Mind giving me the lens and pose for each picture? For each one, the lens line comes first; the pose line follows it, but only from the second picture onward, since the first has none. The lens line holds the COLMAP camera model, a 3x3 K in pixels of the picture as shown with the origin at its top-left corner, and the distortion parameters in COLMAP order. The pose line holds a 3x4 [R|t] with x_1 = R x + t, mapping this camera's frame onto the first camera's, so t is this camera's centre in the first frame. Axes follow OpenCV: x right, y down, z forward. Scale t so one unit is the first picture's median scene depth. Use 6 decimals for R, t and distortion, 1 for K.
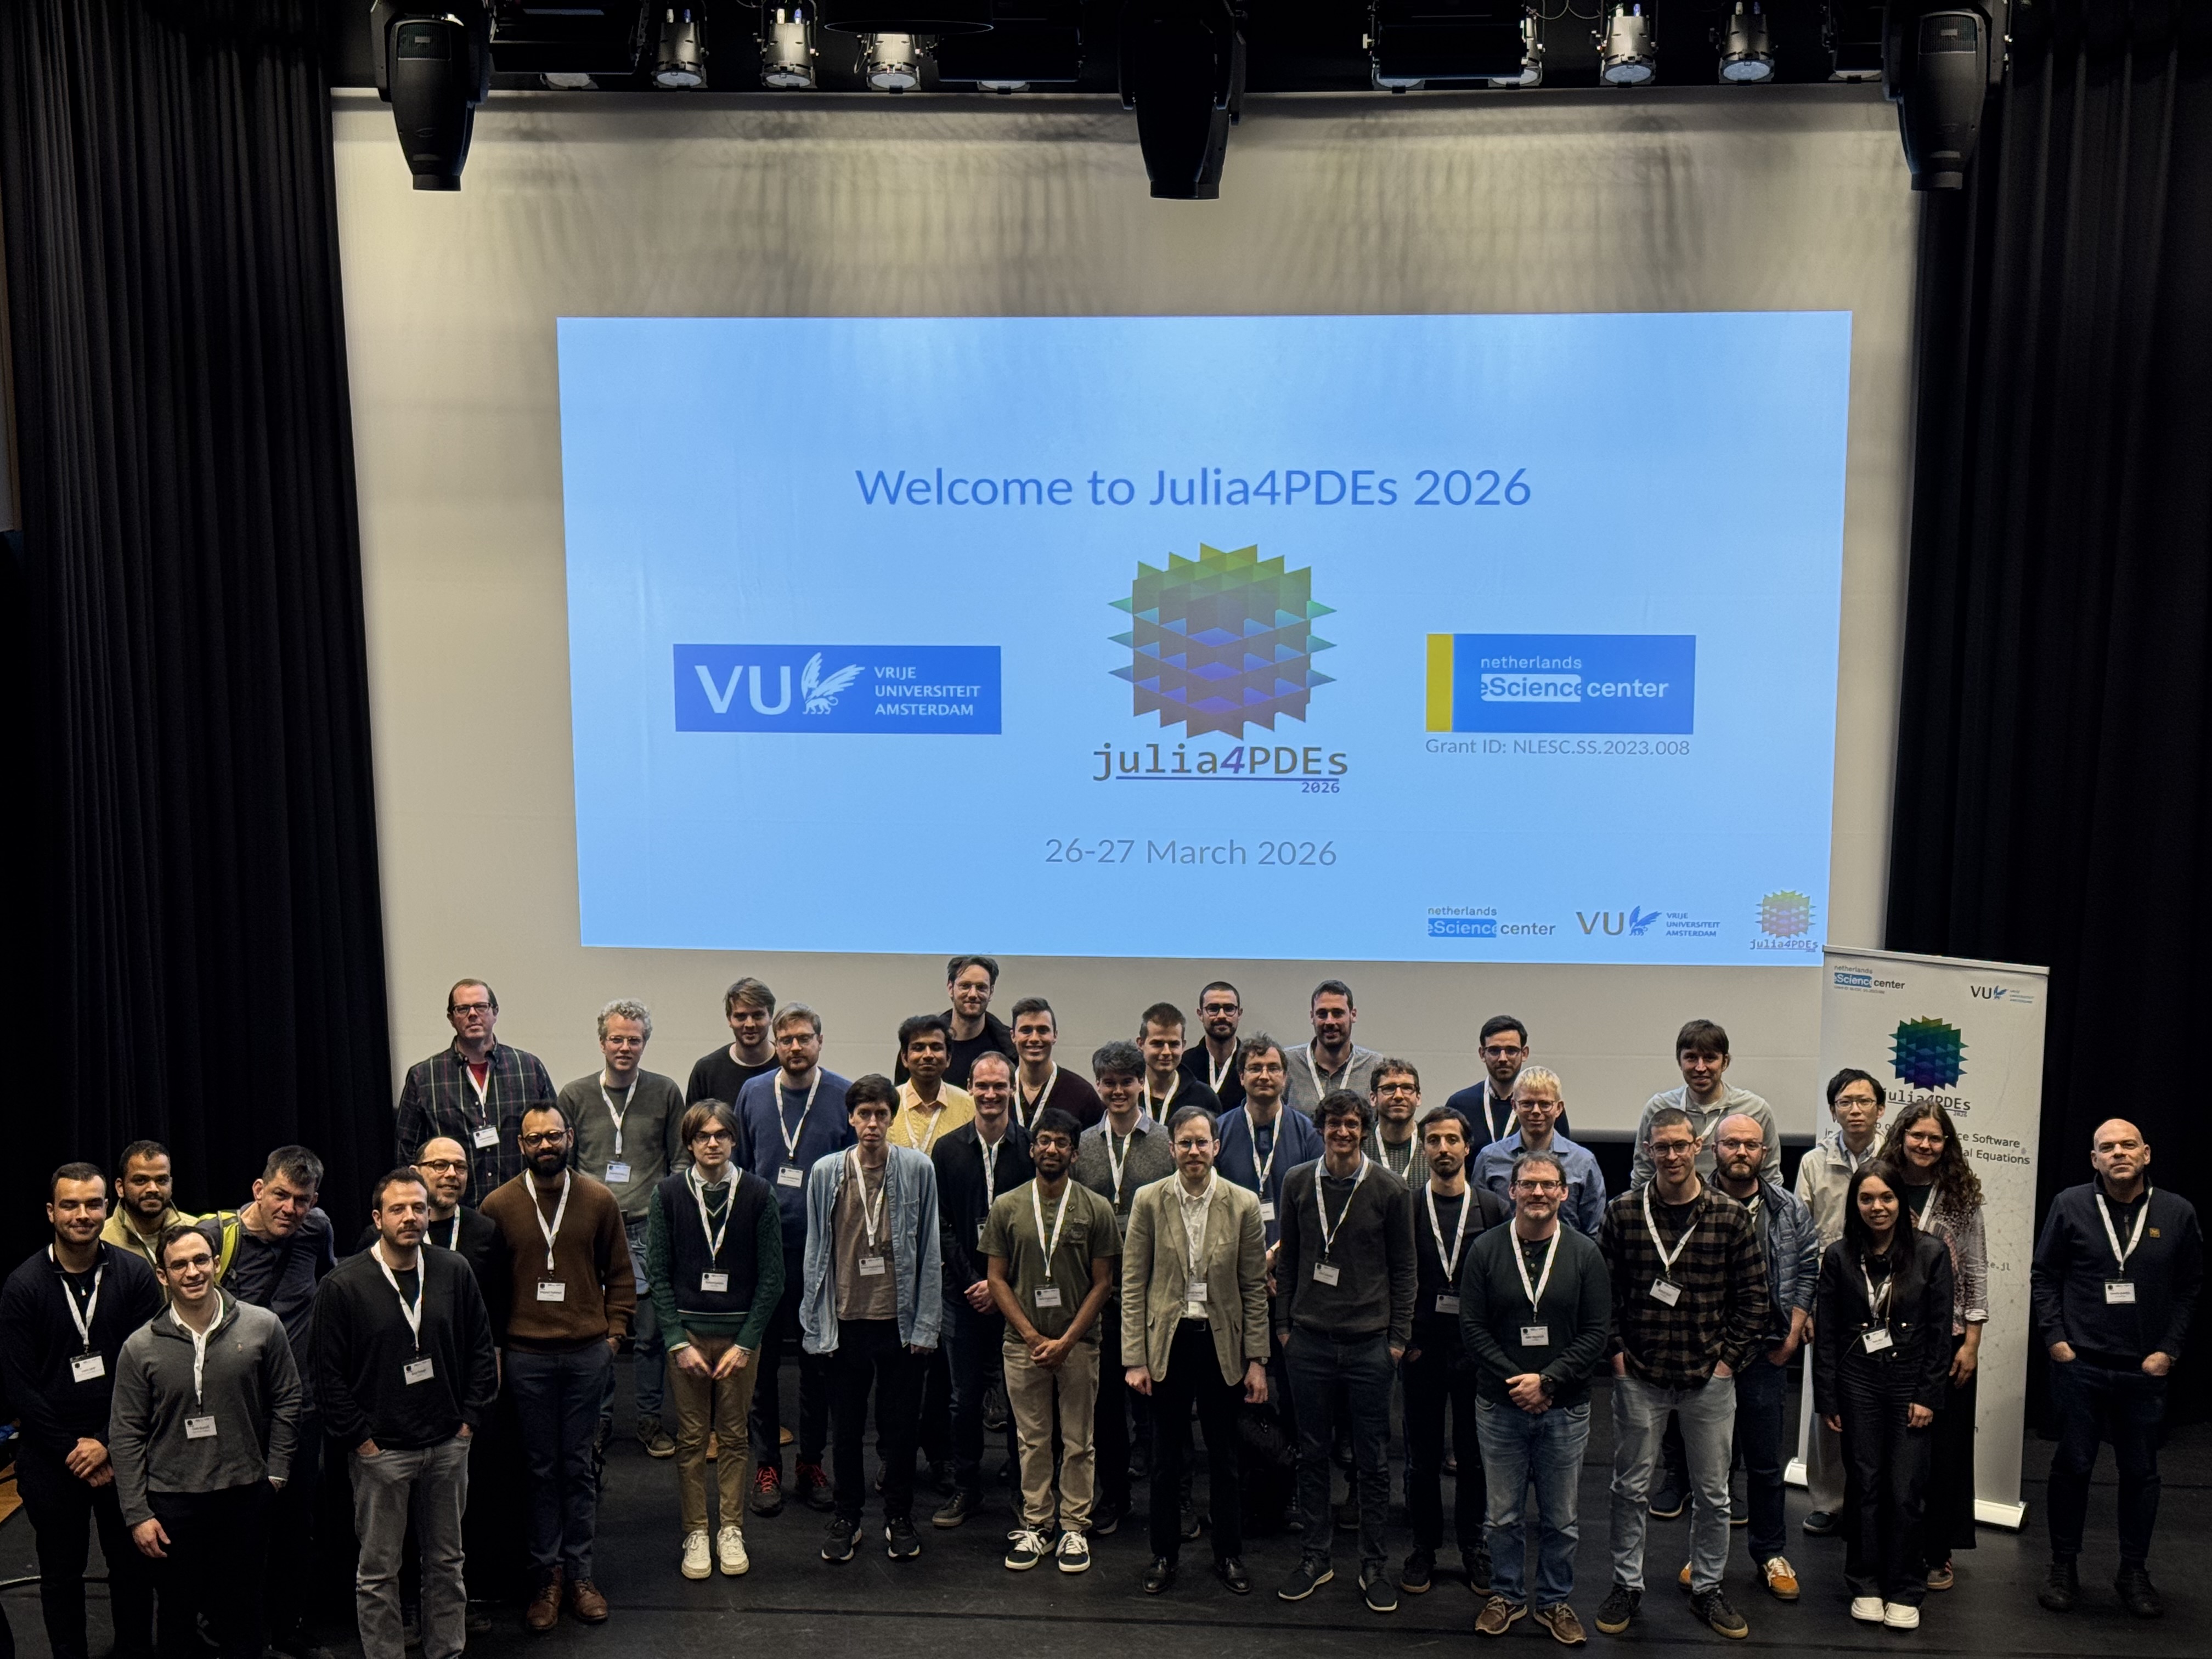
lens RADIAL K [[3089.6, 0, 1101.3], [0, 3089.6, 823.4], [0, 0, 1]] dist [0.099956, 0.000000]
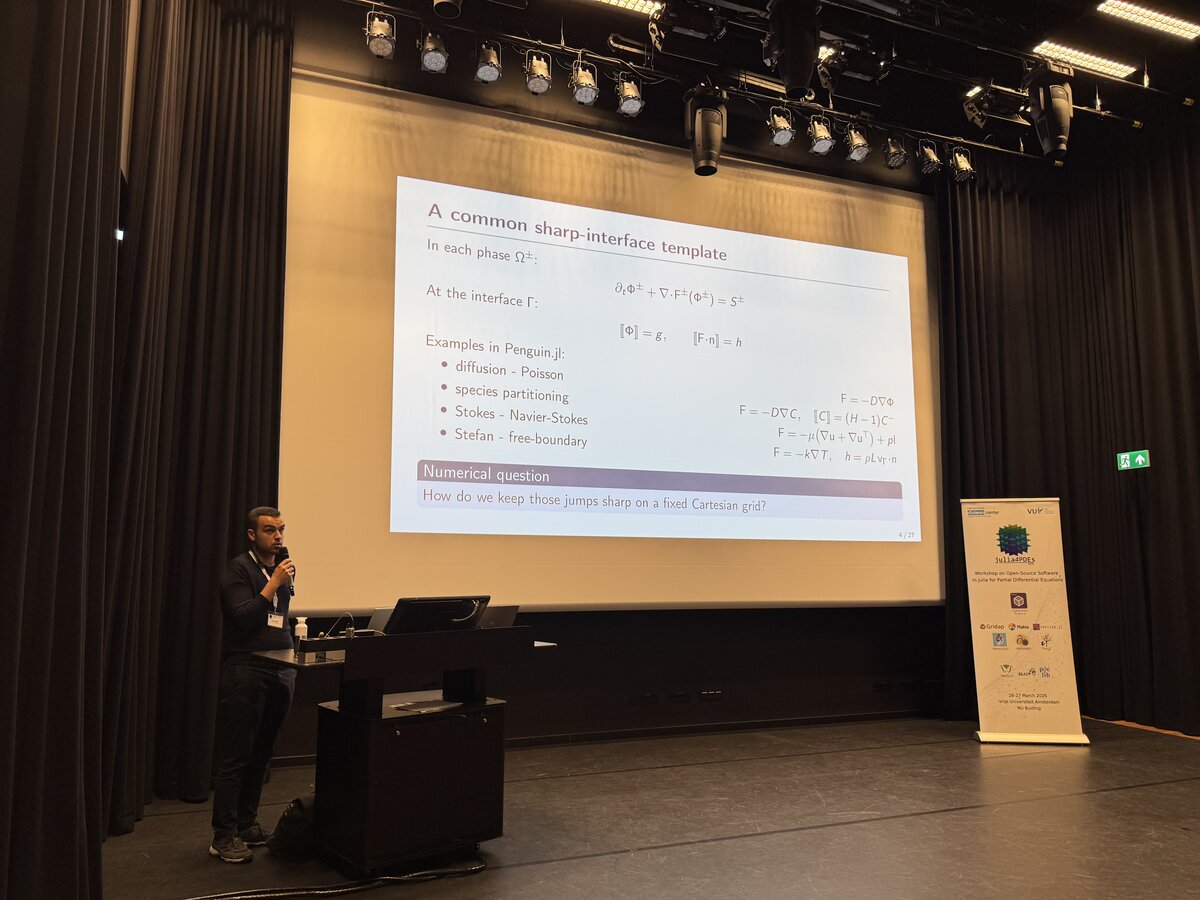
lens RADIAL K [[855.9, 0, 598.4], [0, 855.9, 452.9], [0, 0, 1]] dist [0.018257, -0.021015]
pose [[0.899802, 0.059060, 0.432282, -0.293303], [0.073058, 0.956410, -0.282740, 0.165431], [-0.430137, 0.285992, 0.856265, 0.533229]]
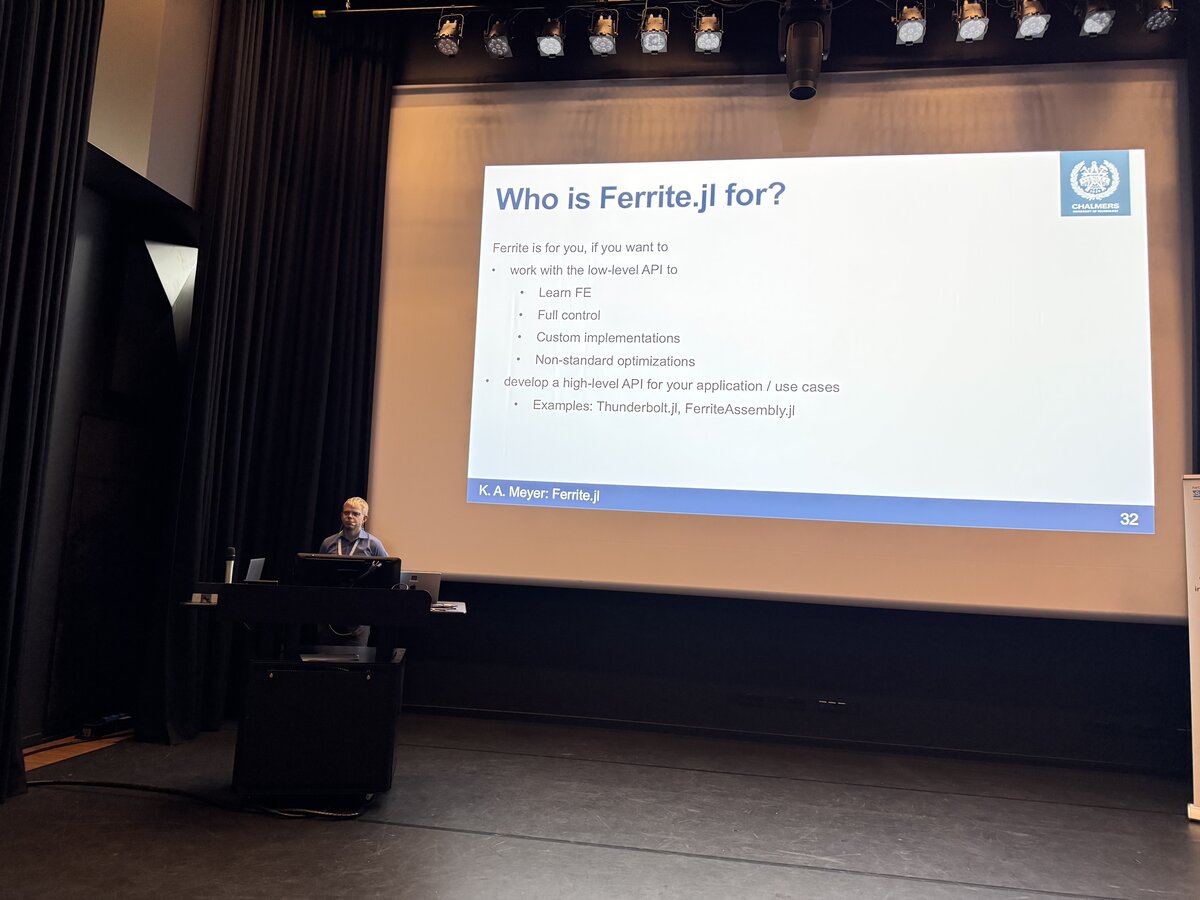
lens RADIAL K [[855.9, 0, 607.0], [0, 855.9, 447.2], [0, 0, 1]] dist [0.018257, -0.021015]
pose [[0.996024, 0.042146, -0.078481, -0.040817], [-0.063193, 0.955237, -0.289012, 0.173861], [0.062787, 0.292823, 0.954103, 0.518490]]
